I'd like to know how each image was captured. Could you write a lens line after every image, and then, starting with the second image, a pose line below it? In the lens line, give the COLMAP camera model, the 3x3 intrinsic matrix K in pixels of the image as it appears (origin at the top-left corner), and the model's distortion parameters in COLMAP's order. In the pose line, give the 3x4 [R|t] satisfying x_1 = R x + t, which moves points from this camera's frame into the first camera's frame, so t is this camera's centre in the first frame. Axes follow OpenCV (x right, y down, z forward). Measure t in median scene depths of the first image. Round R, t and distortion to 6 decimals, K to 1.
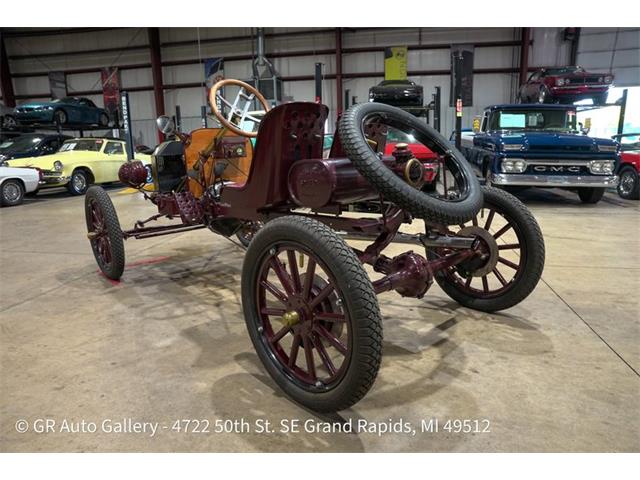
lens RADIAL K [[438.3, 0, 321.9], [0, 438.3, 240.0], [0, 0, 1]] dist [-0.140181, 0.109691]
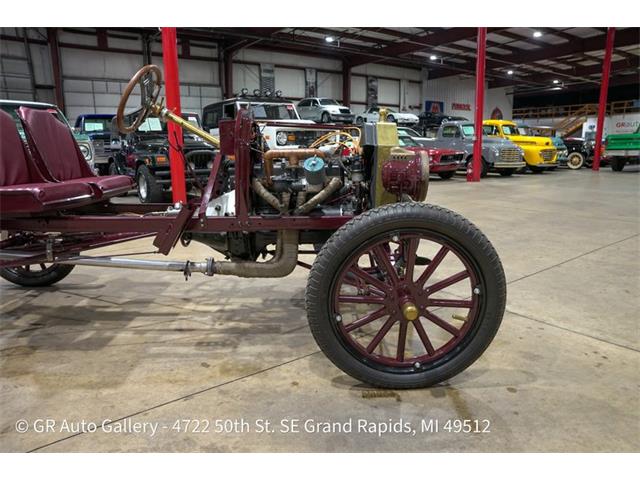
lens RADIAL K [[438.3, 0, 321.1], [0, 438.3, 240.2], [0, 0, 1]] dist [-0.140181, 0.109691]
pose [[-0.677877, 0.185379, -0.711420, 0.207293], [-0.129017, 0.922672, 0.363360, -0.338000], [0.723766, 0.338099, -0.601541, 1.589401]]
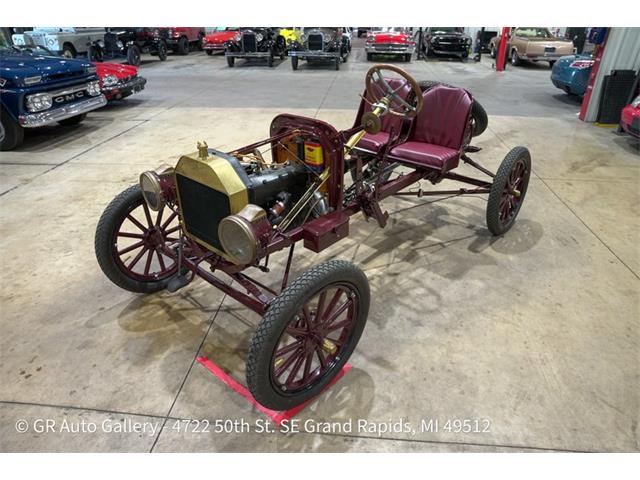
lens RADIAL K [[438.3, 0, 321.1], [0, 438.3, 240.4], [0, 0, 1]] dist [-0.140181, 0.109691]
pose [[-0.086222, -0.451176, 0.888260, -1.047910], [0.212623, 0.862706, 0.458835, -0.424602], [-0.973323, 0.228426, 0.021546, 1.018360]]
